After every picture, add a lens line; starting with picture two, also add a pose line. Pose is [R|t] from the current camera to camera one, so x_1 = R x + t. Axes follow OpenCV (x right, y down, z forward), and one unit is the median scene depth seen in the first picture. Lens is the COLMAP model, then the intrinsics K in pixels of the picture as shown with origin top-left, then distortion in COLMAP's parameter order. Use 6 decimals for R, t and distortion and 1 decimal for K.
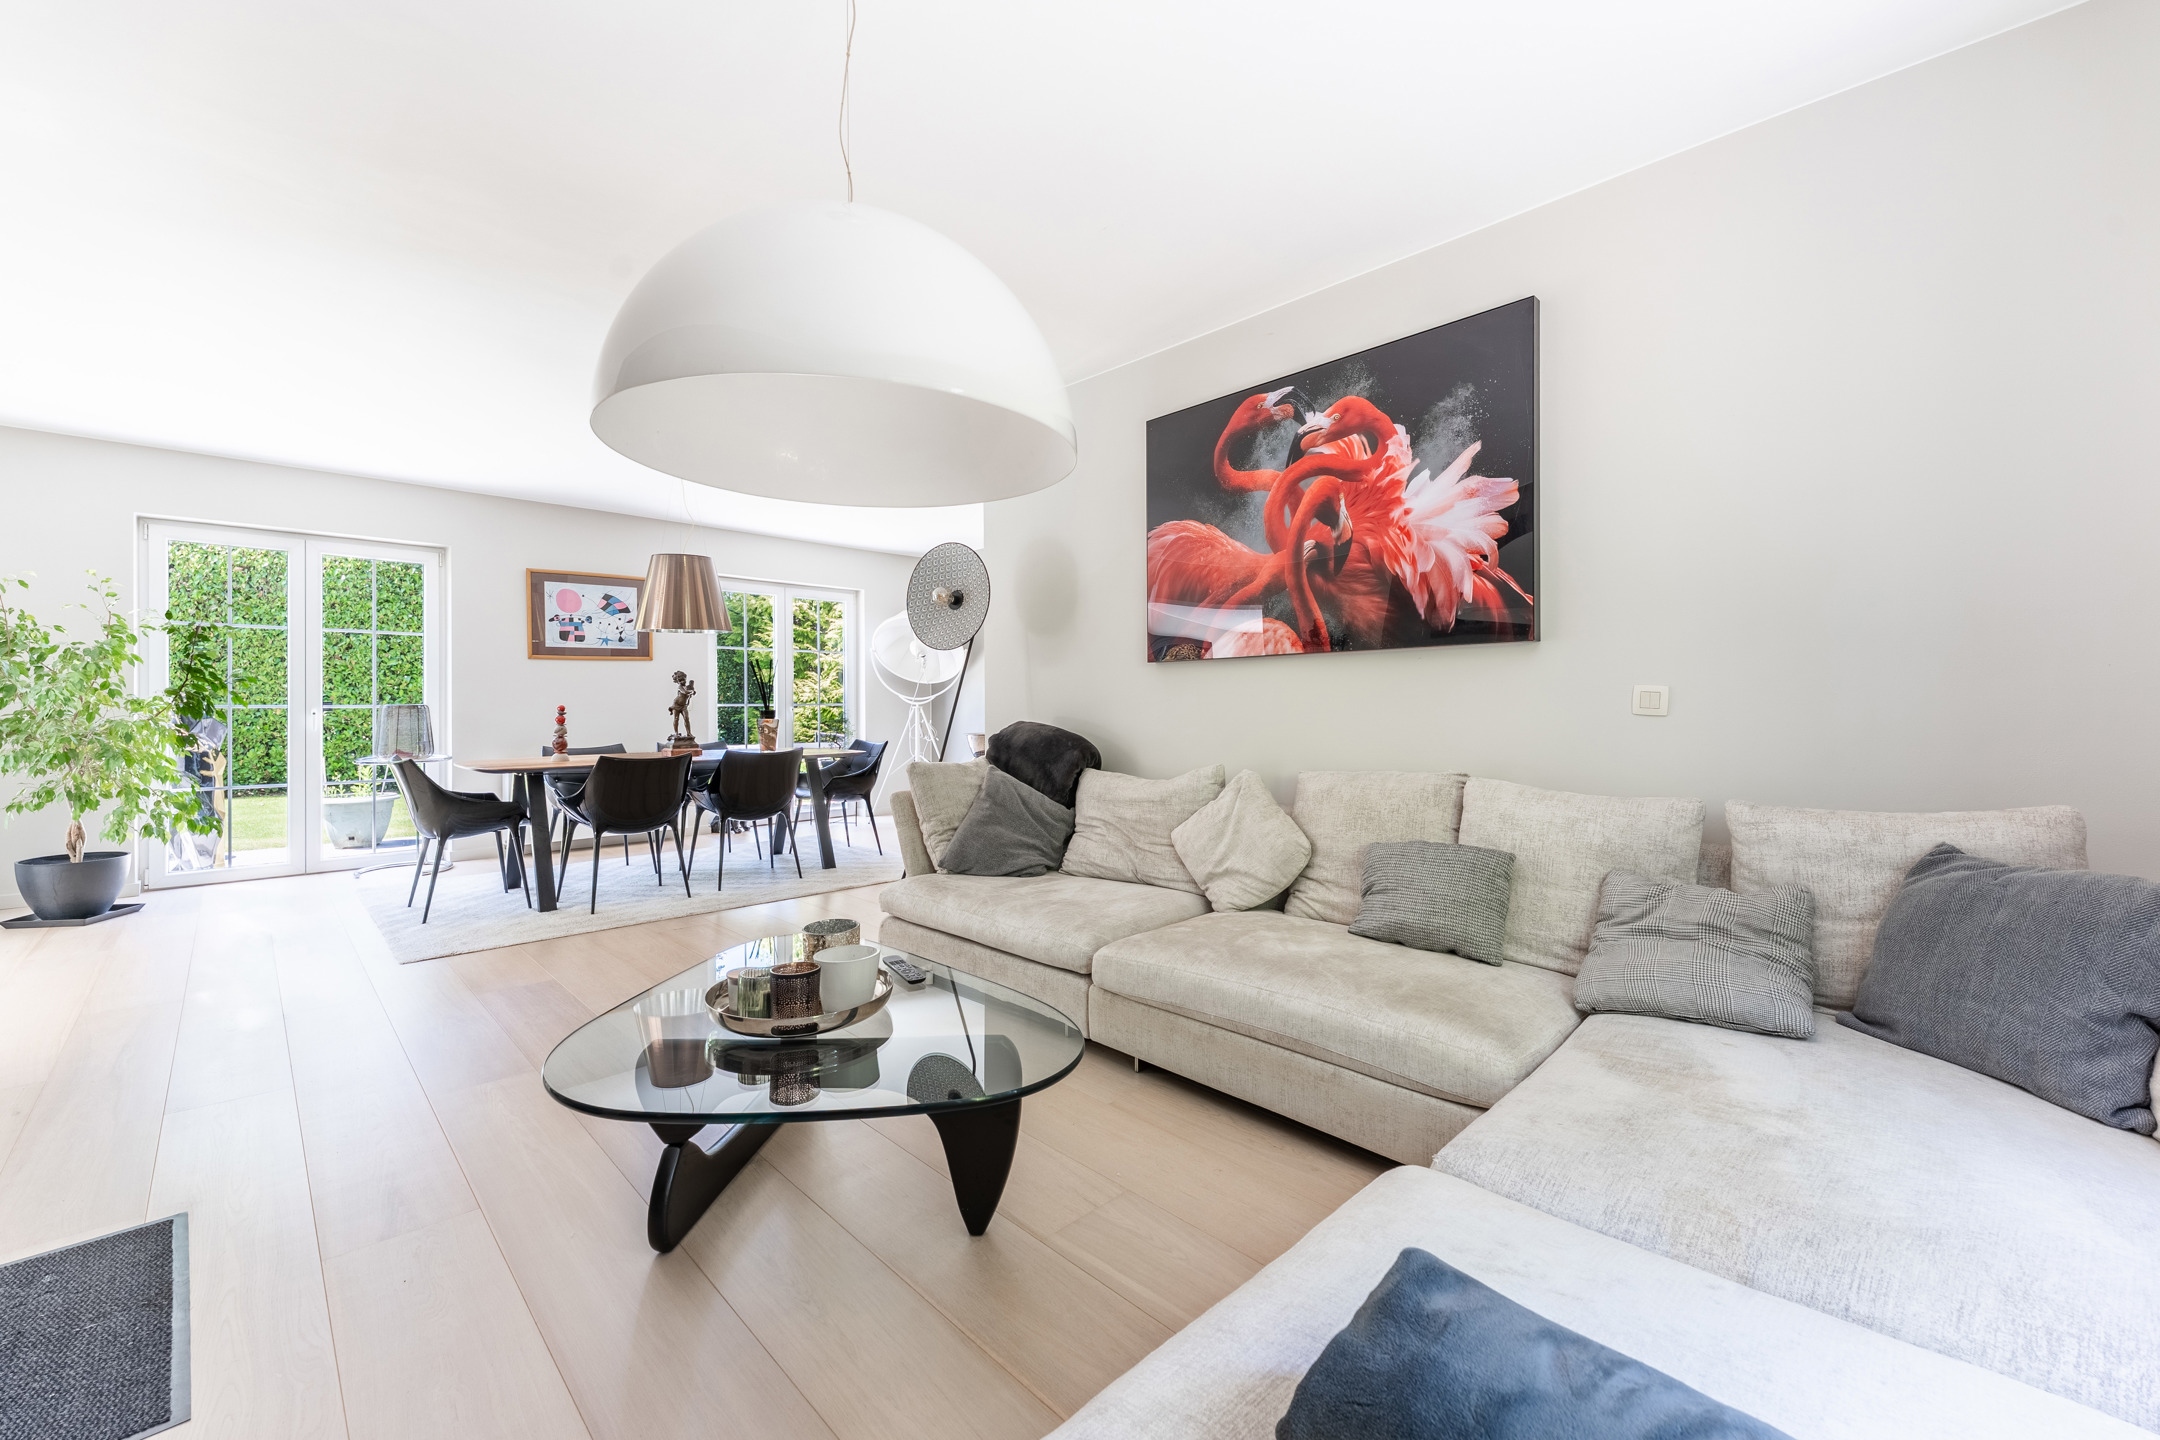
lens RADIAL K [[865.2, 0, 1082.9], [0, 865.2, 711.6], [0, 0, 1]] dist [0.000252, -0.000828]
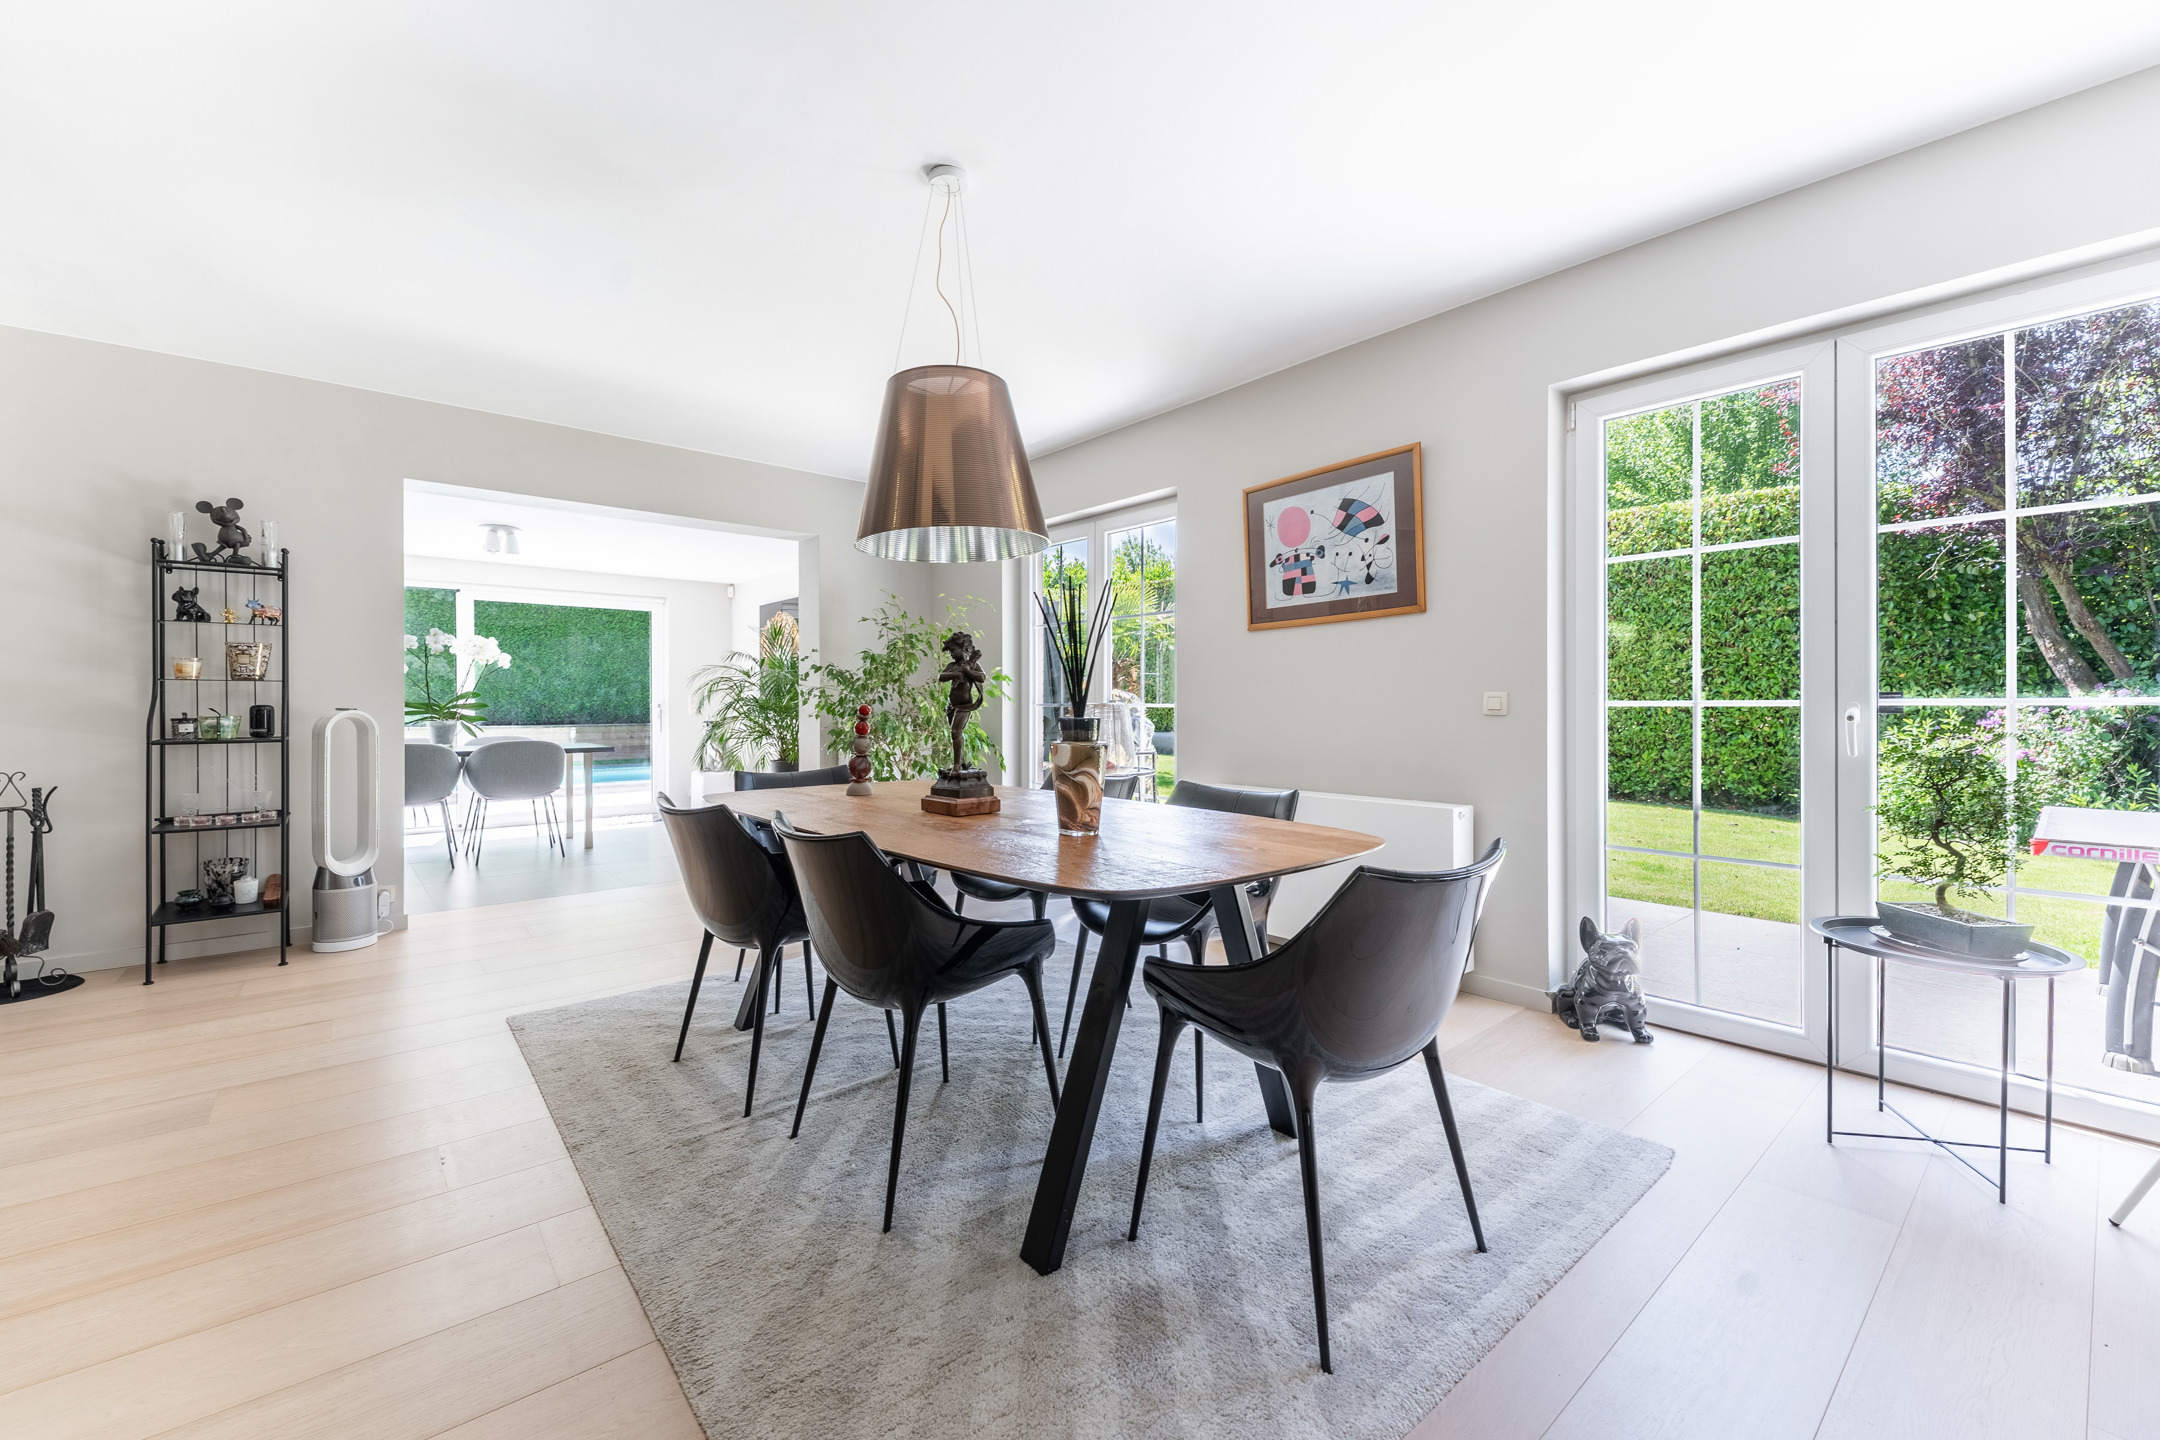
lens RADIAL K [[865.2, 0, 1078.8], [0, 865.2, 708.0], [0, 0, 1]] dist [0.000252, -0.000828]
pose [[-0.073687, 0.003981, -0.997273, 0.000070], [-0.004072, 0.999982, 0.004293, -0.006942], [0.997273, 0.004378, -0.073669, 0.874509]]
